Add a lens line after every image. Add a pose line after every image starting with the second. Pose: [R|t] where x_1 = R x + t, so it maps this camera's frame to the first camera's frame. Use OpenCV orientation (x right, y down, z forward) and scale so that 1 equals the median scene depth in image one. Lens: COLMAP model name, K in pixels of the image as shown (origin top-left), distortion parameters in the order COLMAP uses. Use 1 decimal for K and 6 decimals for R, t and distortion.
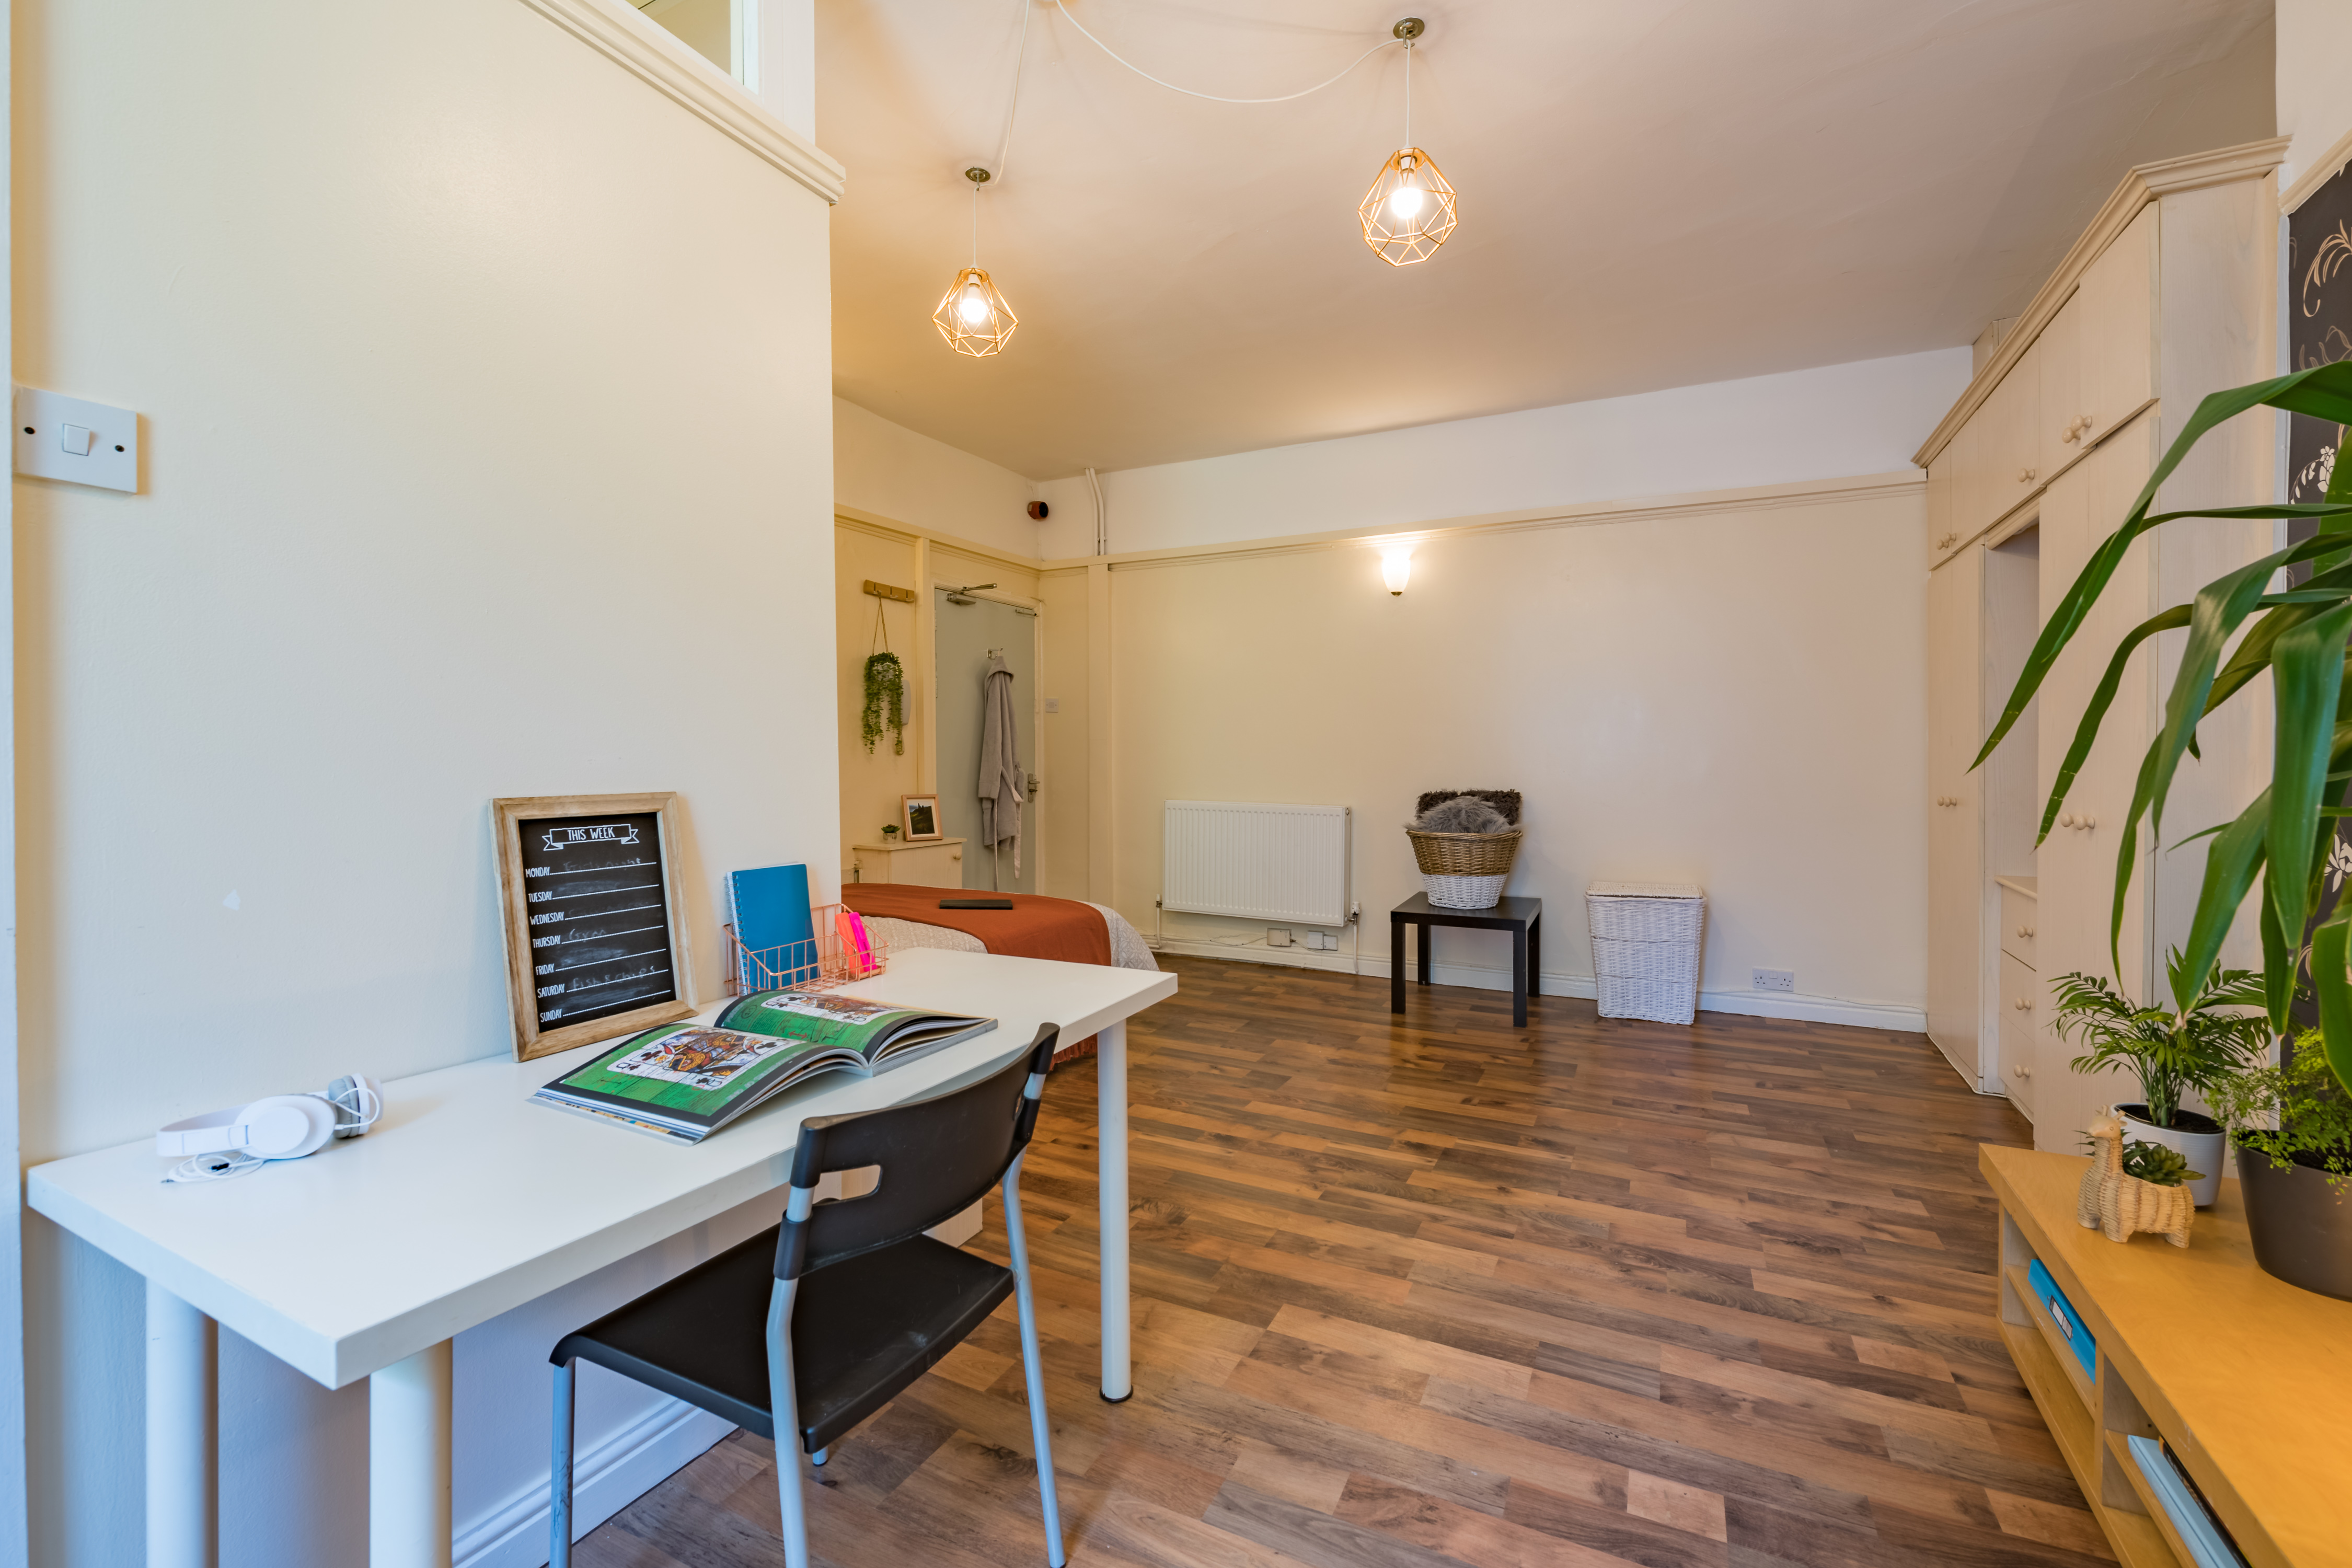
lens RADIAL K [[901.5, 0, 1185.9], [0, 901.5, 726.4], [0, 0, 1]] dist [0.003100, -0.002601]
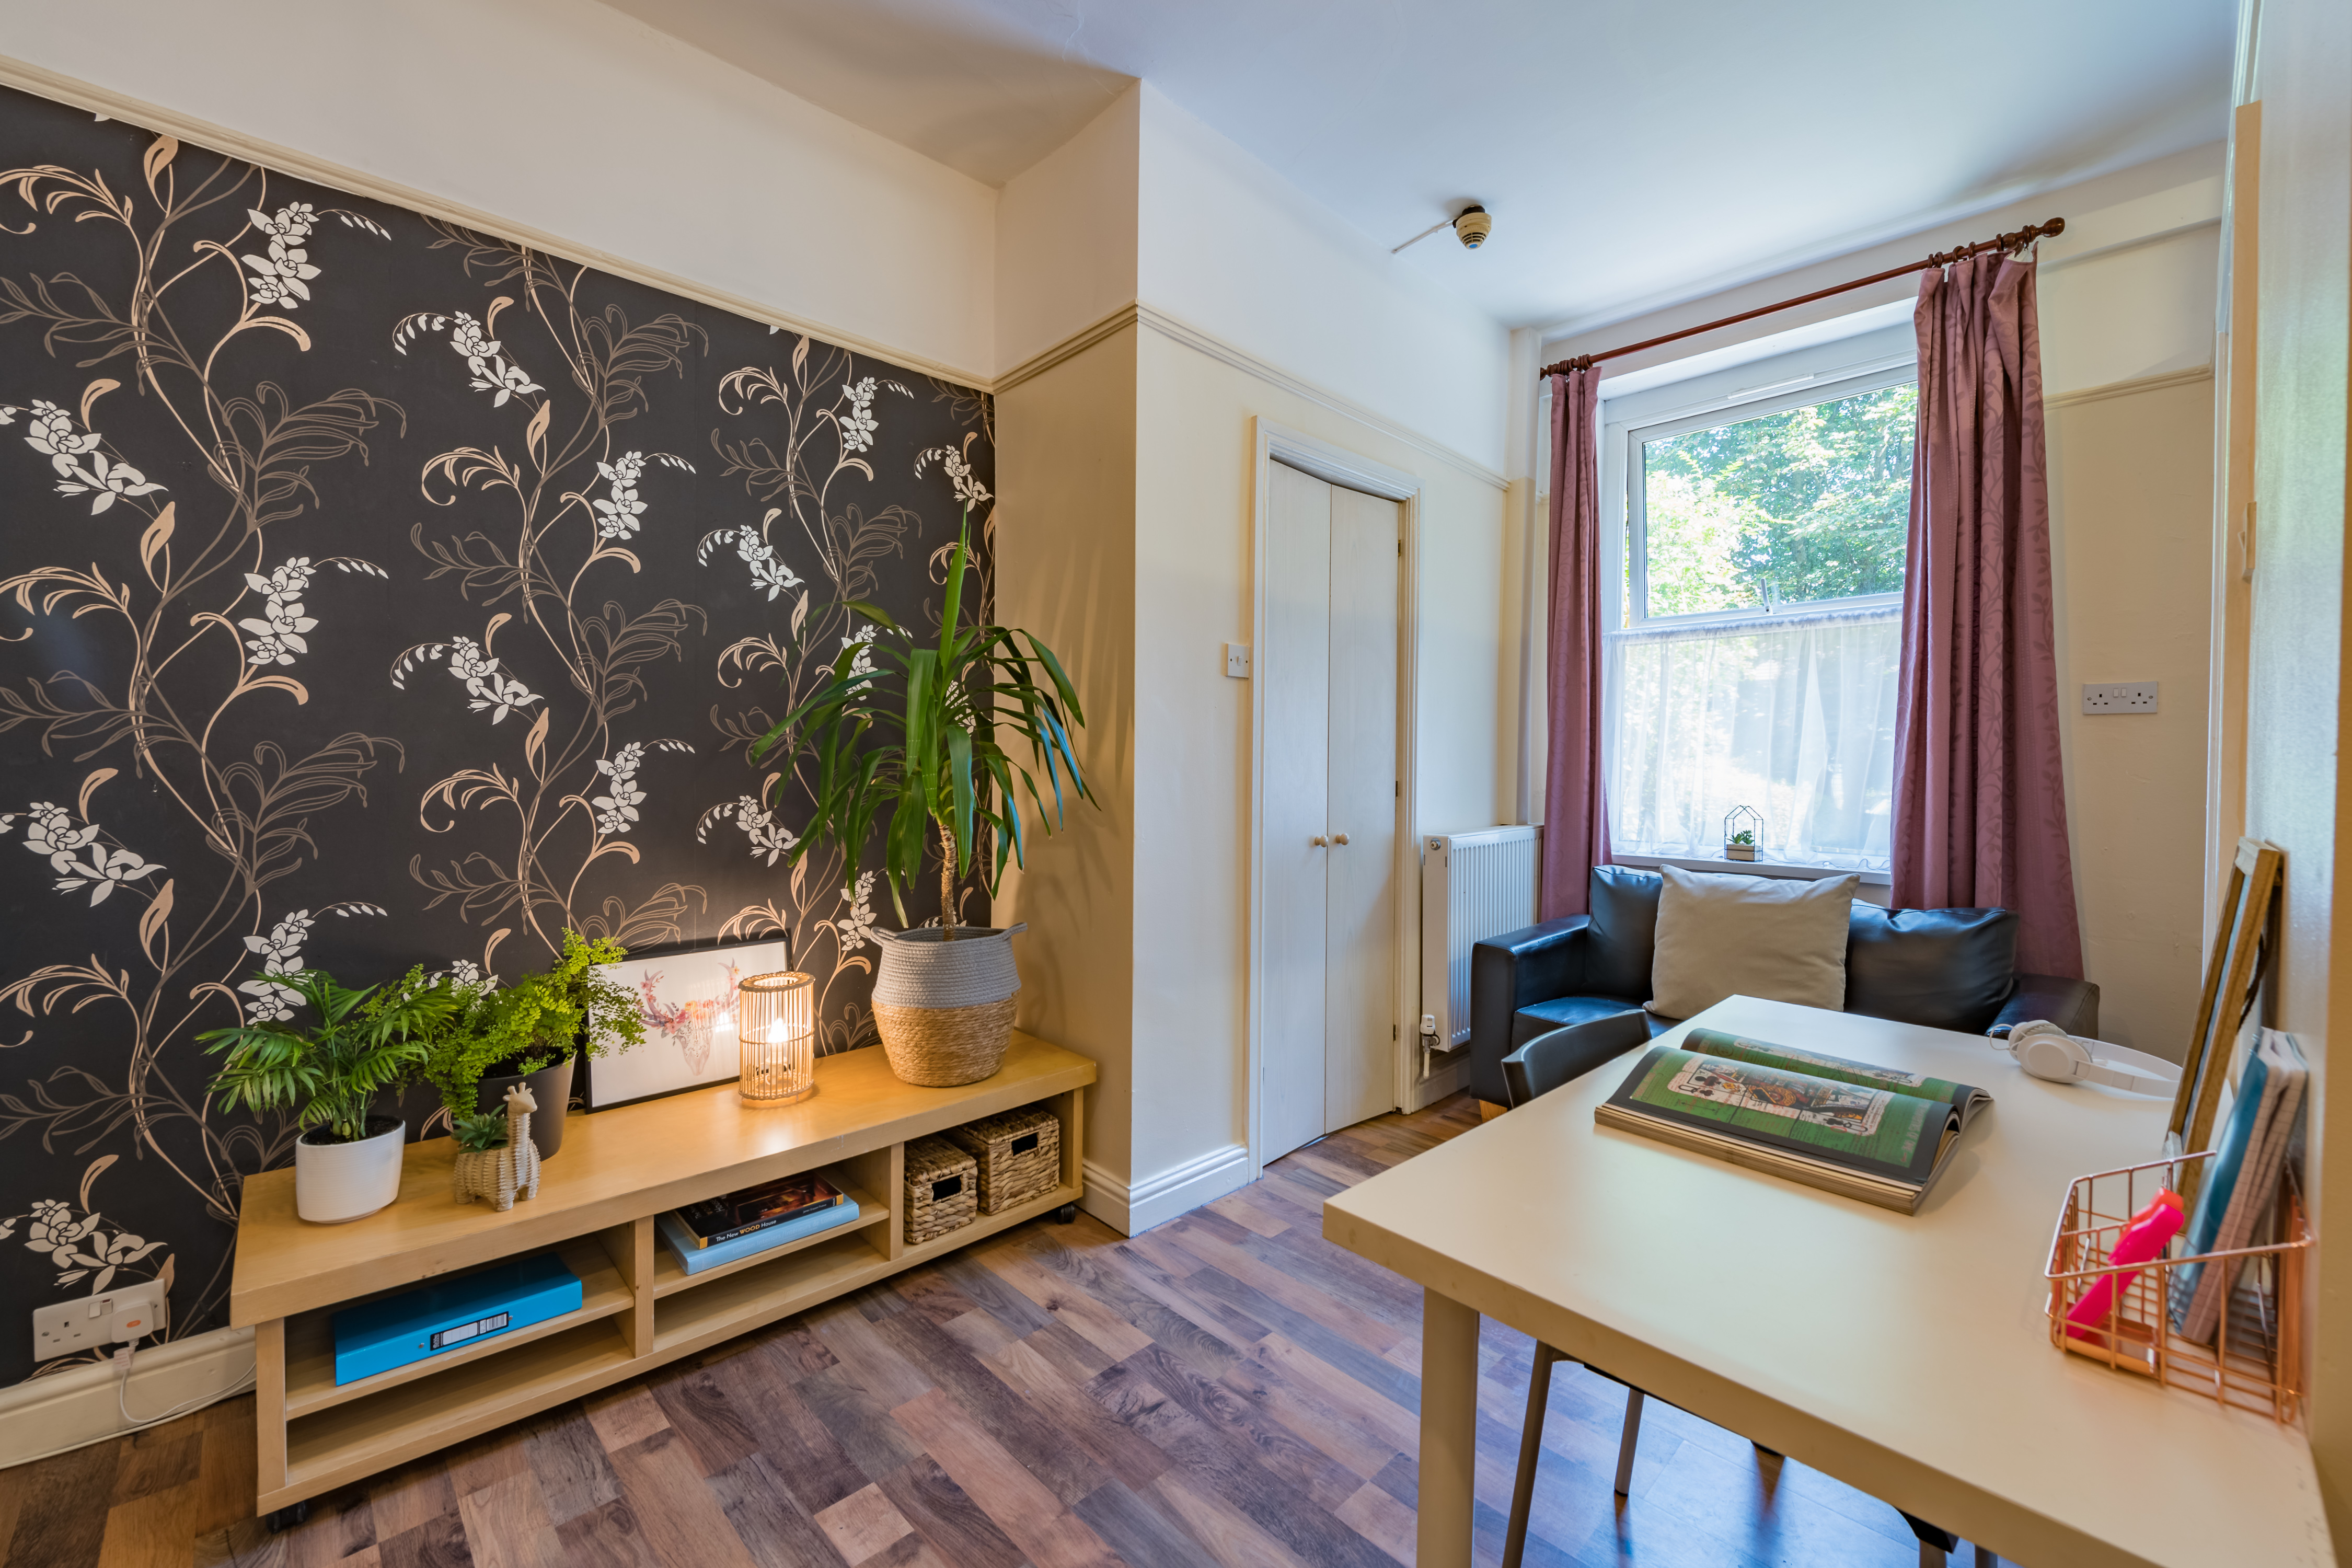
lens RADIAL K [[886.3, 0, 1240.7], [0, 886.3, 781.6], [0, 0, 1]] dist [0.001217, -0.003007]
pose [[-0.957358, -0.011862, 0.288662, -0.071241], [-0.017099, 0.999732, -0.015628, 0.030074], [-0.288399, -0.019898, -0.957304, 1.018895]]
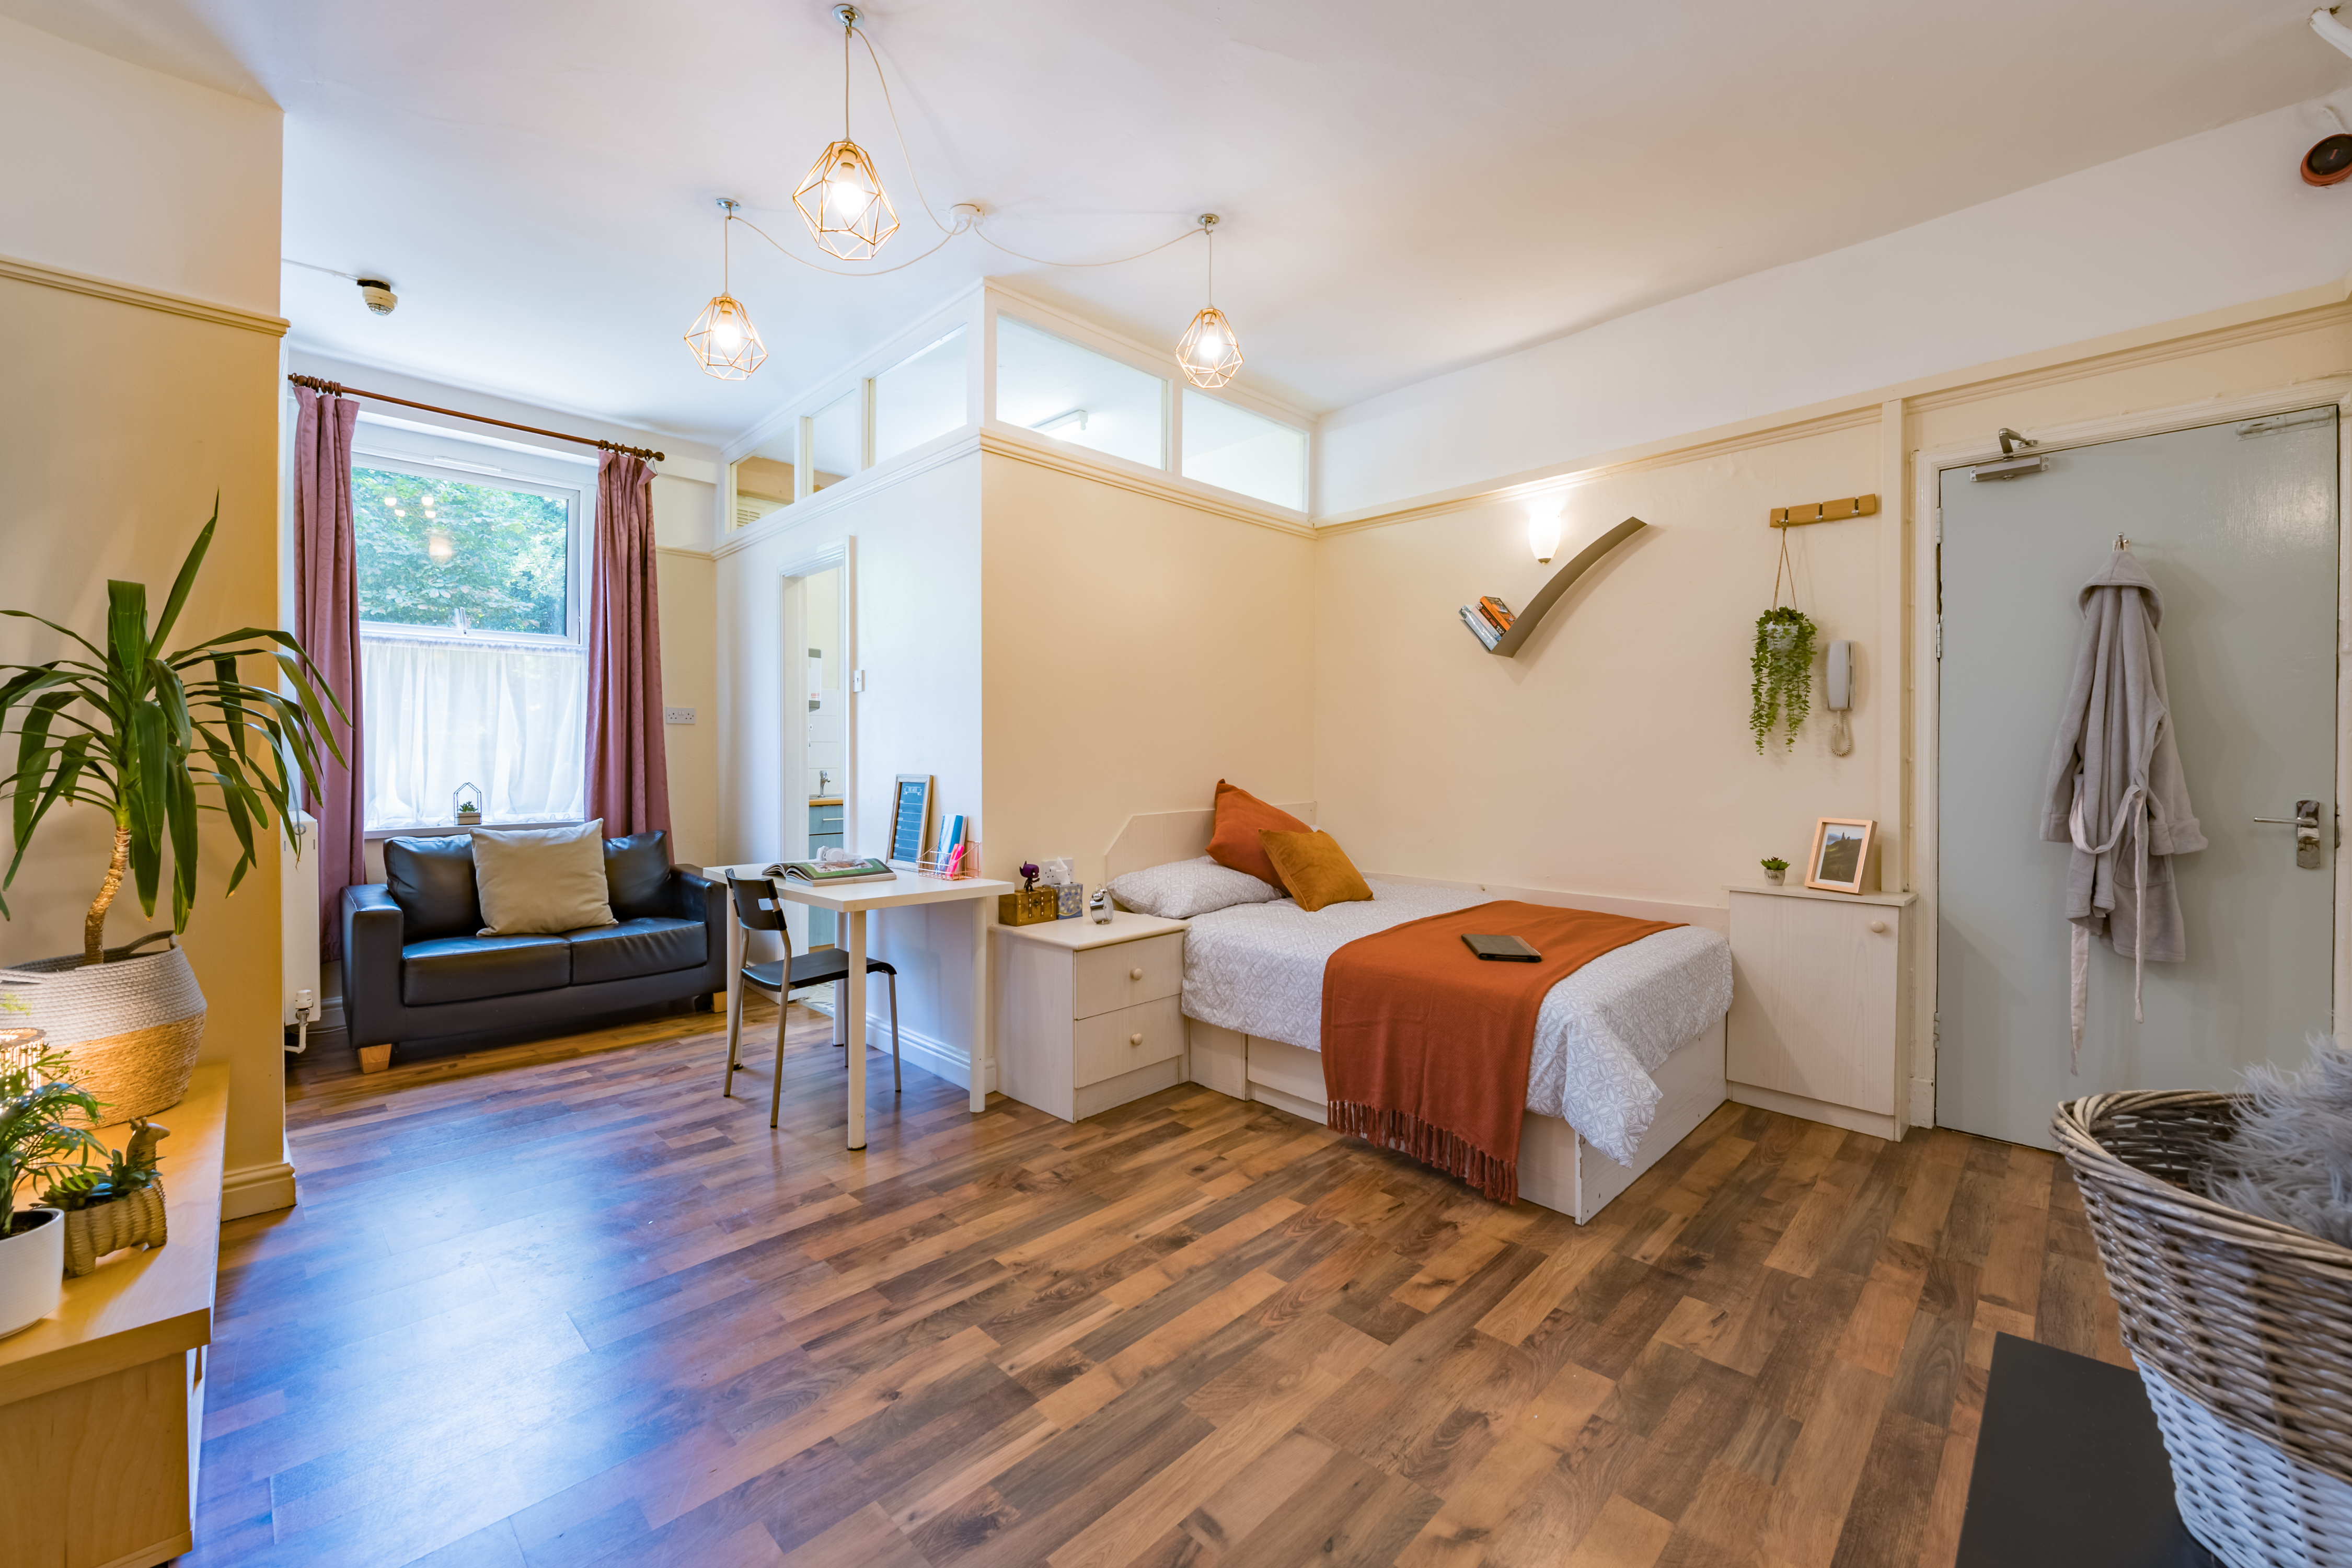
lens RADIAL K [[985.1, 0, 1126.2], [0, 985.1, 756.1], [0, 0, 1]] dist [0.001929, 0.000060]
pose [[-0.331335, 0.005262, -0.943499, 0.961534], [0.032246, 0.999463, -0.005750, 0.033637], [0.942962, -0.032329, -0.331327, 1.378163]]
